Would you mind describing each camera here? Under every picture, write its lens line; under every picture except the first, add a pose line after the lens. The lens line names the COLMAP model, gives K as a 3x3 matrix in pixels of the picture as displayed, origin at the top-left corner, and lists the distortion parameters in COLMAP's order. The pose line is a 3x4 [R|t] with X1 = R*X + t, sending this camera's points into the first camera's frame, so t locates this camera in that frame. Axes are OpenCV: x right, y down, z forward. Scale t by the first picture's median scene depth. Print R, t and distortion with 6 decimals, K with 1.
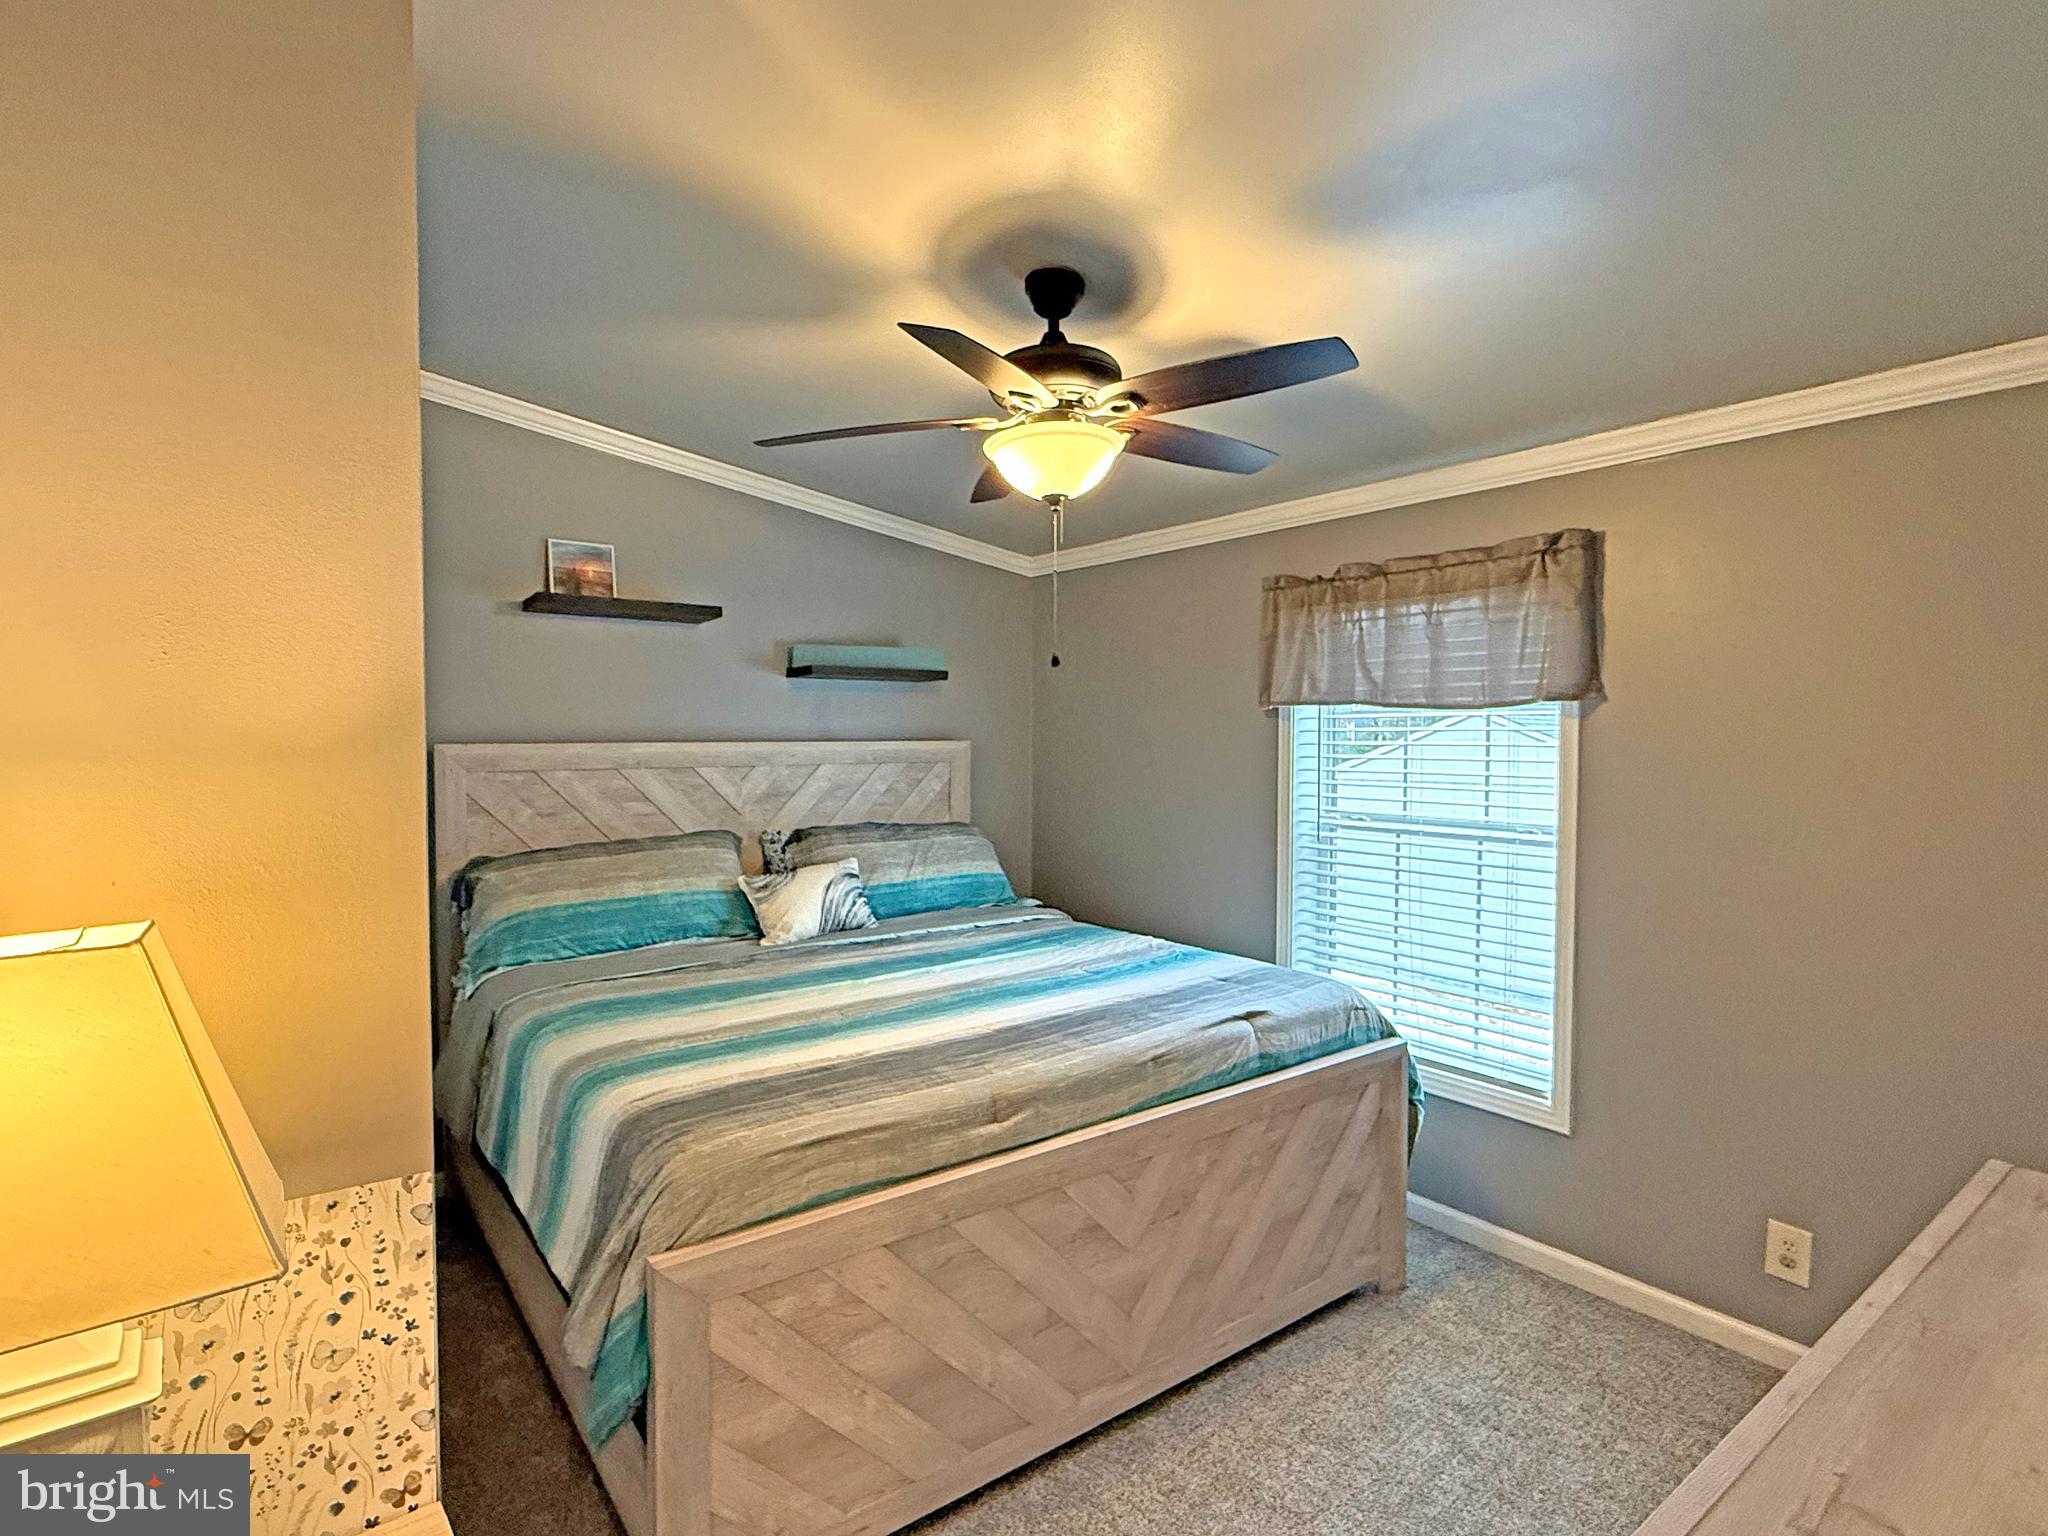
lens RADIAL K [[1038.4, 0, 1027.3], [0, 1038.4, 760.5], [0, 0, 1]] dist [-0.001979, 0.001626]
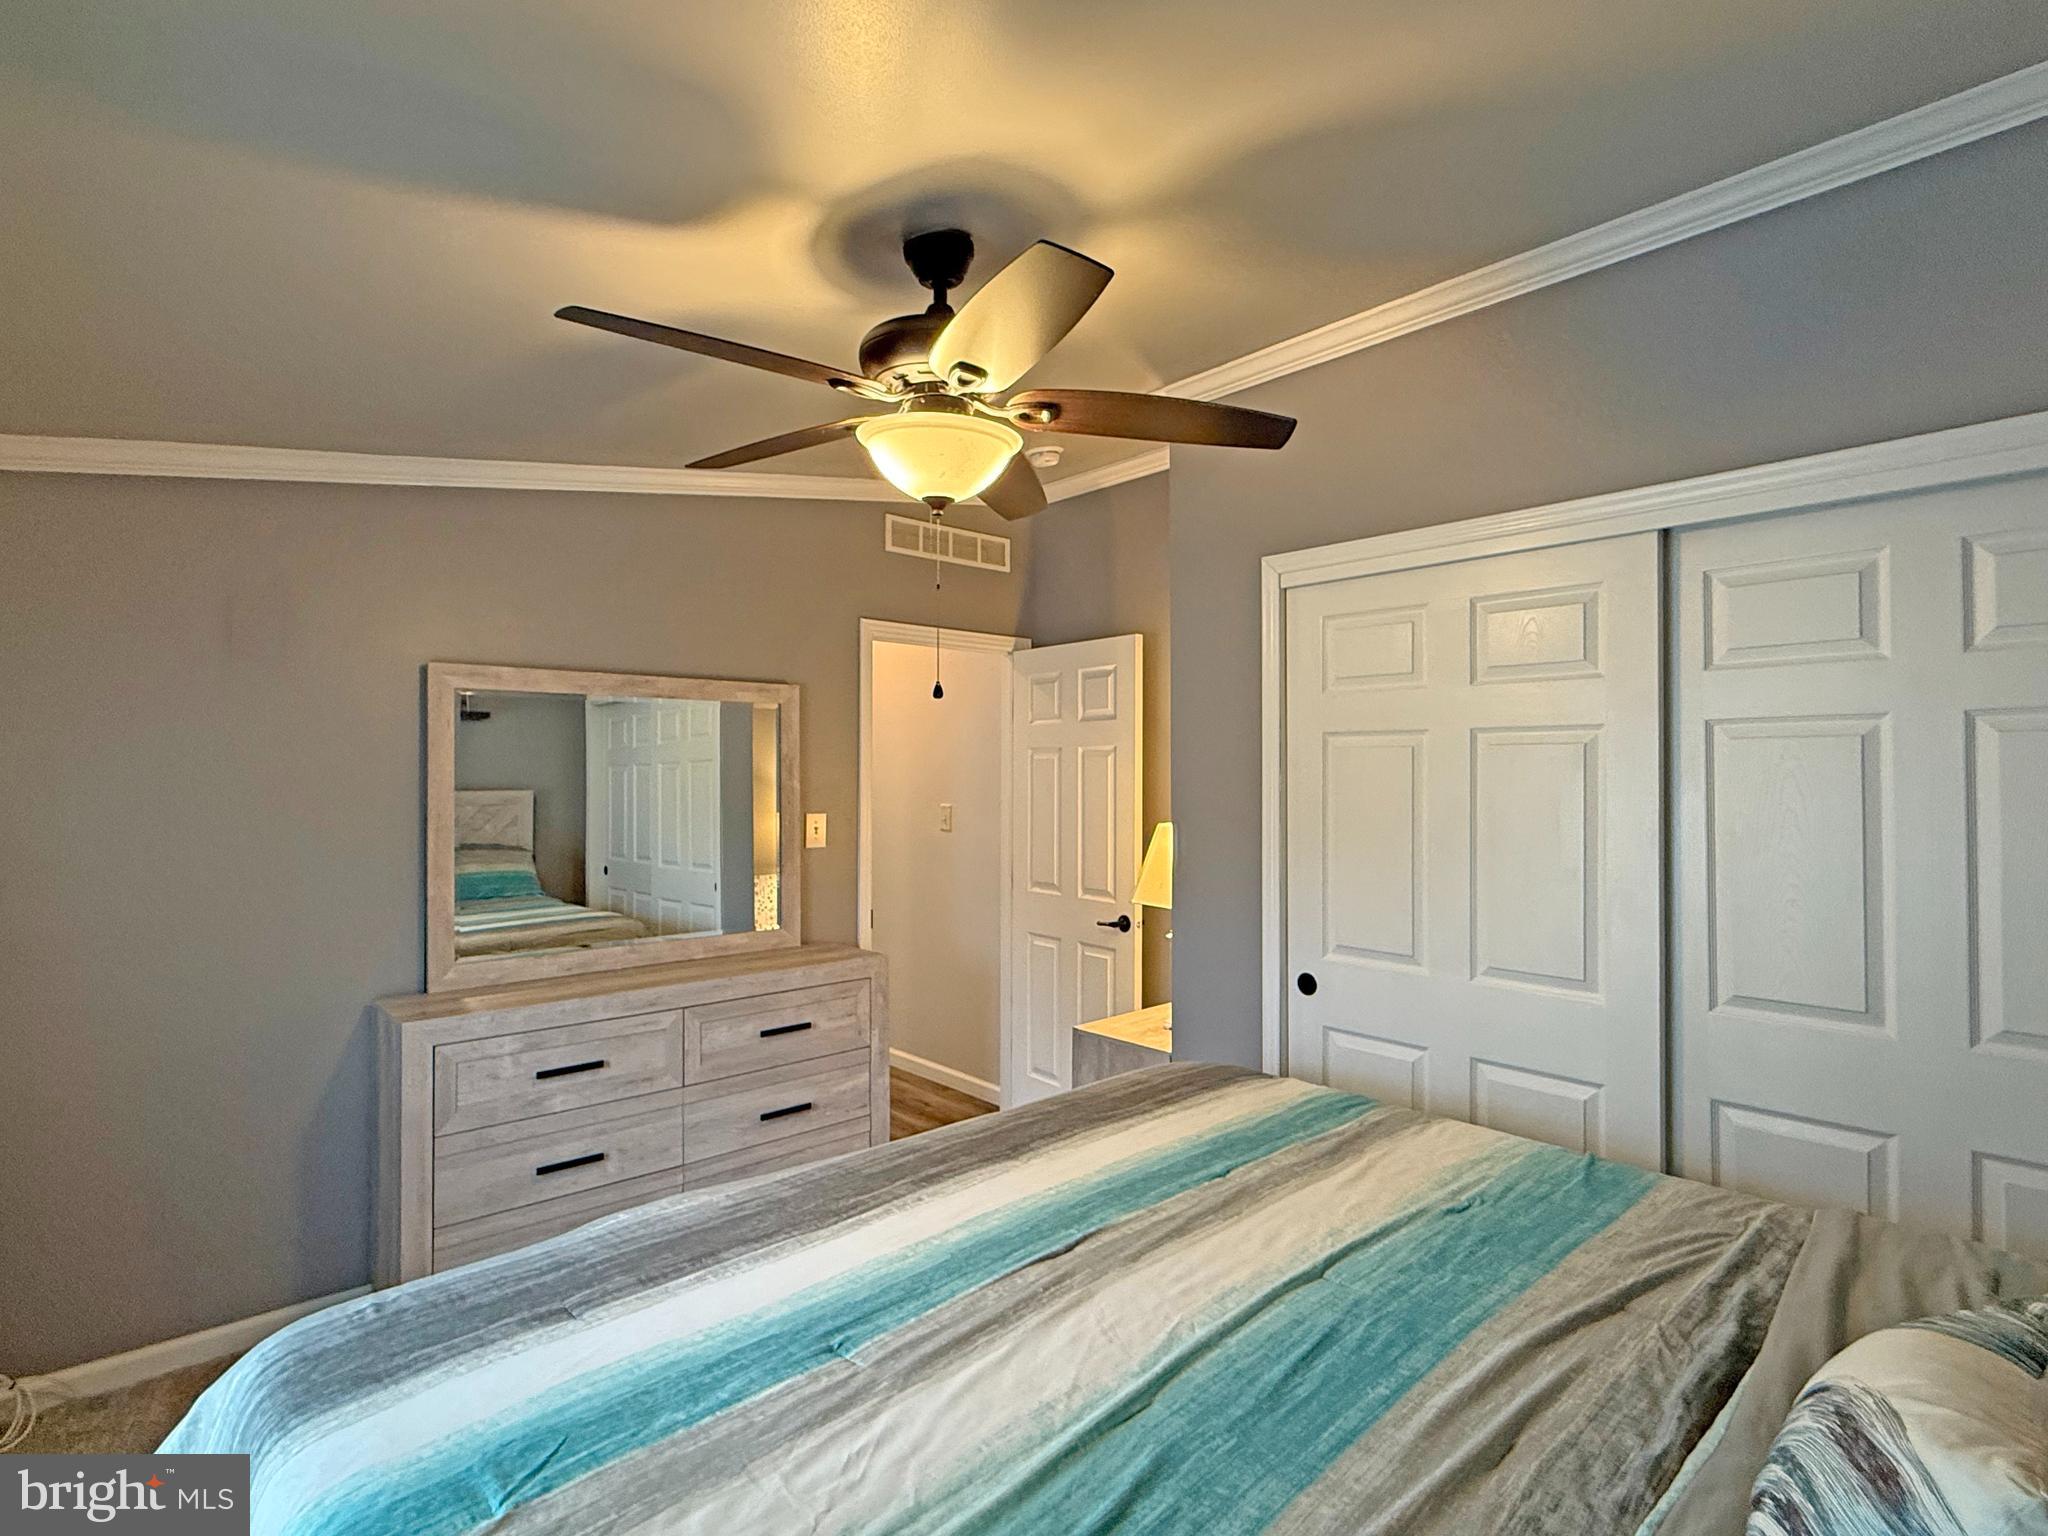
lens RADIAL K [[1038.4, 0, 1019.4], [0, 1038.4, 770.3], [0, 0, 1]] dist [-0.001979, 0.001626]
pose [[-0.997683, -0.000263, -0.068031, 0.014839], [-0.001860, 0.999724, 0.023422, -0.040308], [0.068006, 0.023494, -0.997408, 1.455210]]
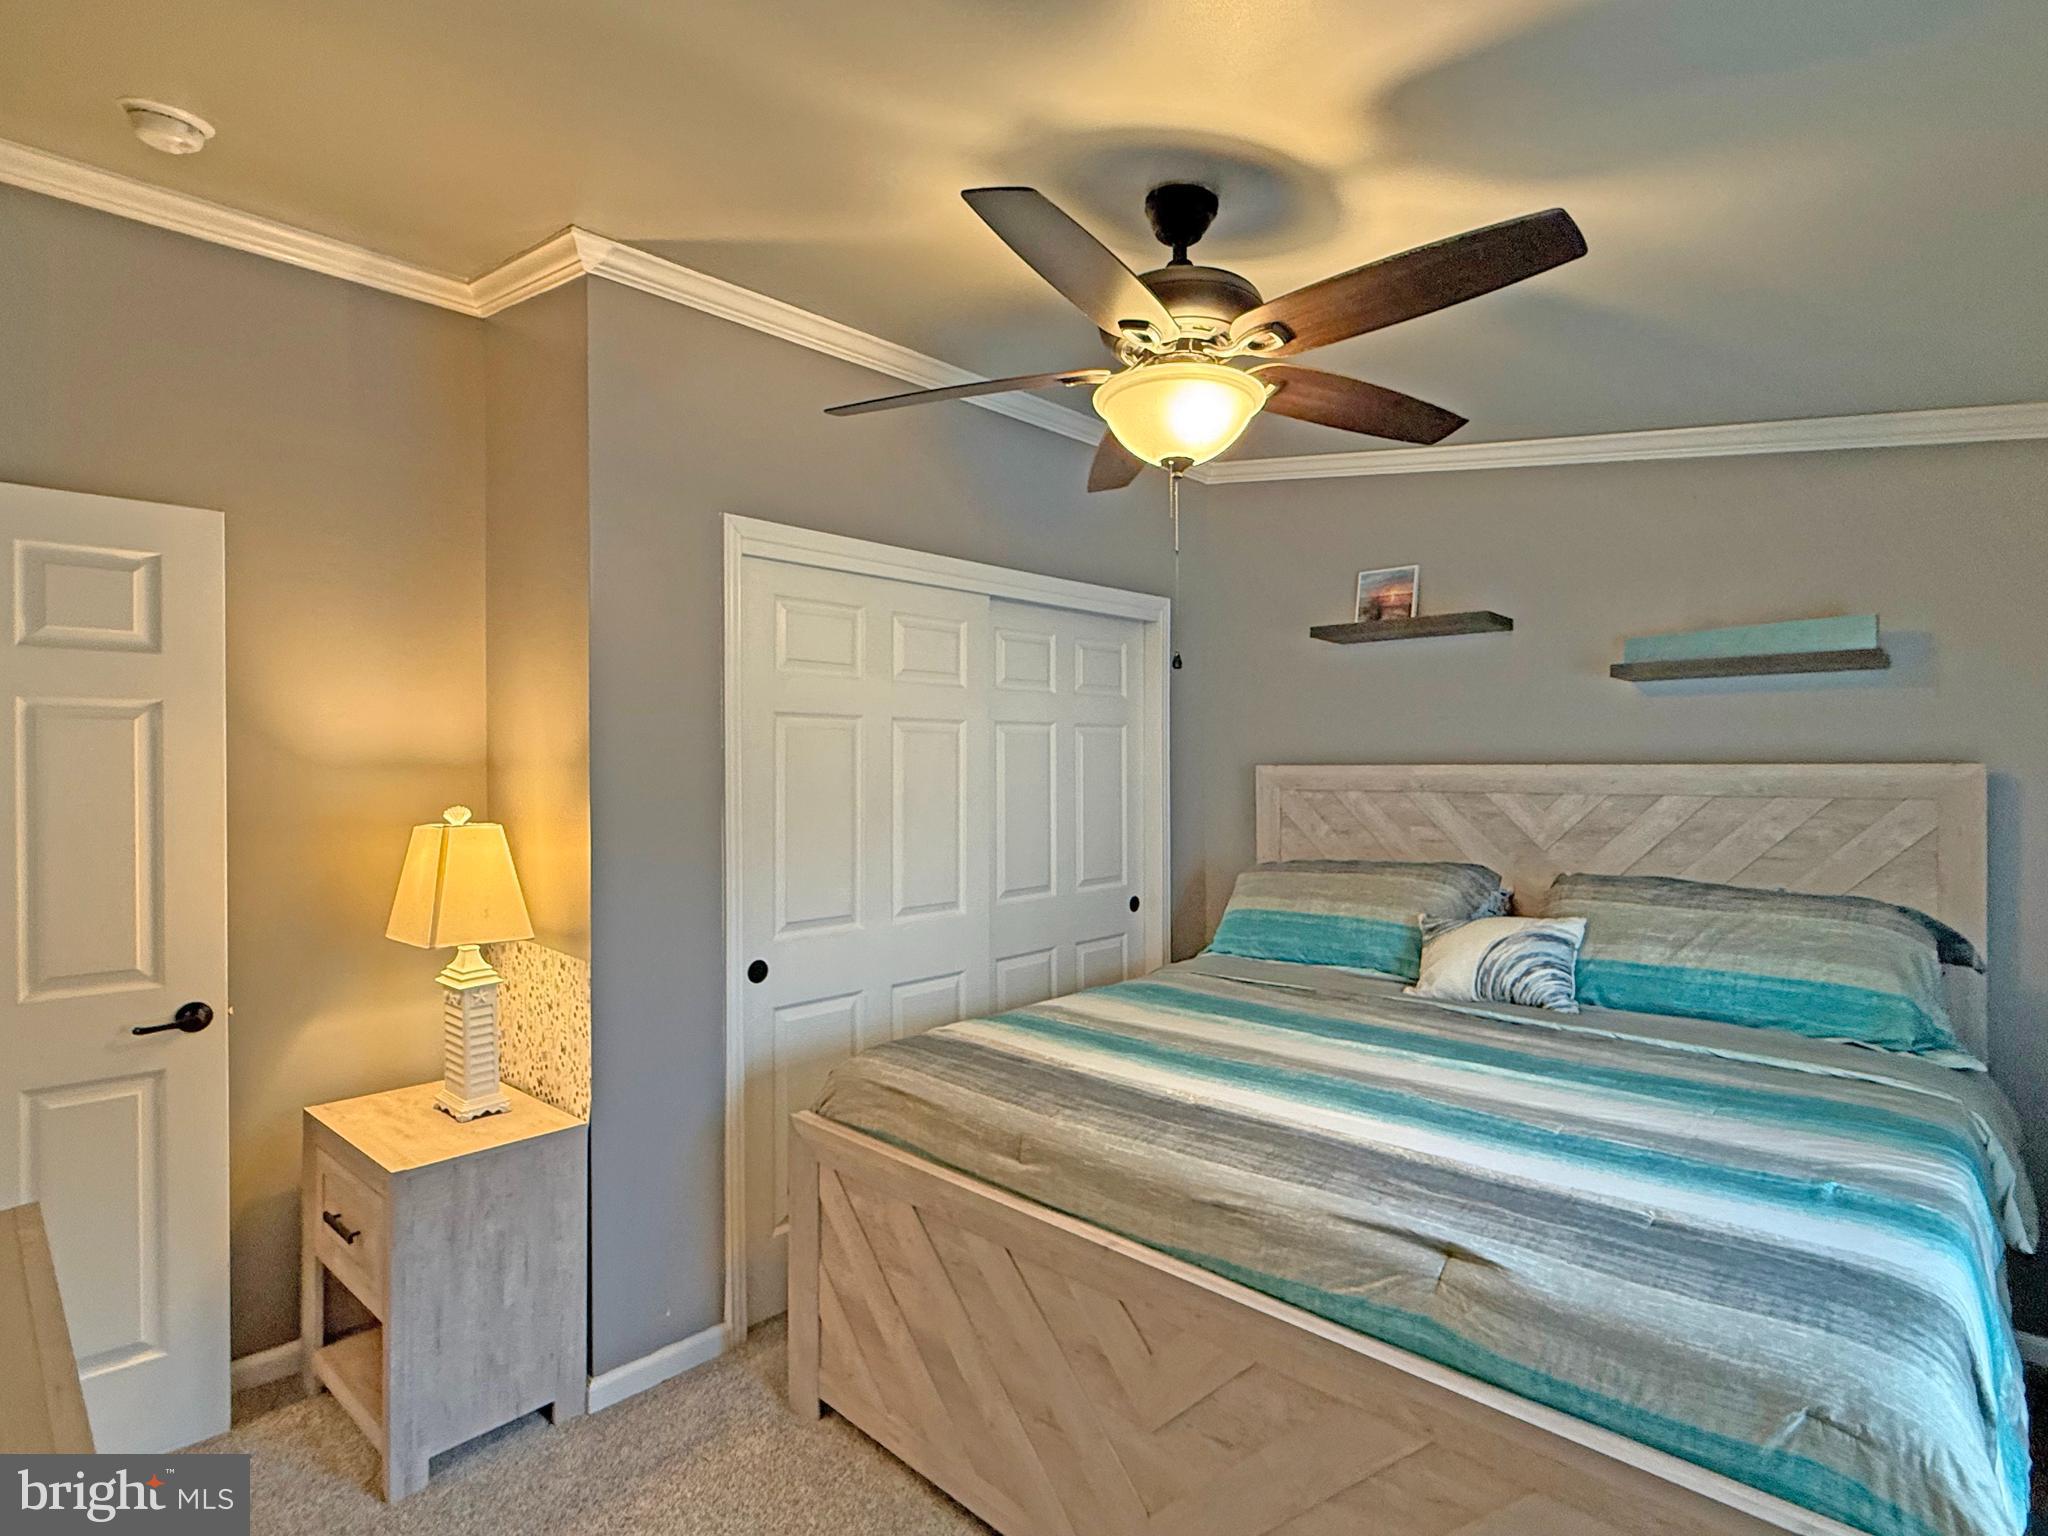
lens RADIAL K [[1038.4, 0, 1024.1], [0, 1038.4, 765.8], [0, 0, 1]] dist [-0.001979, 0.001626]
pose [[0.158720, 0.001134, -0.987323, 0.638179], [-0.023144, 0.999729, -0.002573, -0.006554], [0.987052, 0.023259, 0.158703, 0.596774]]
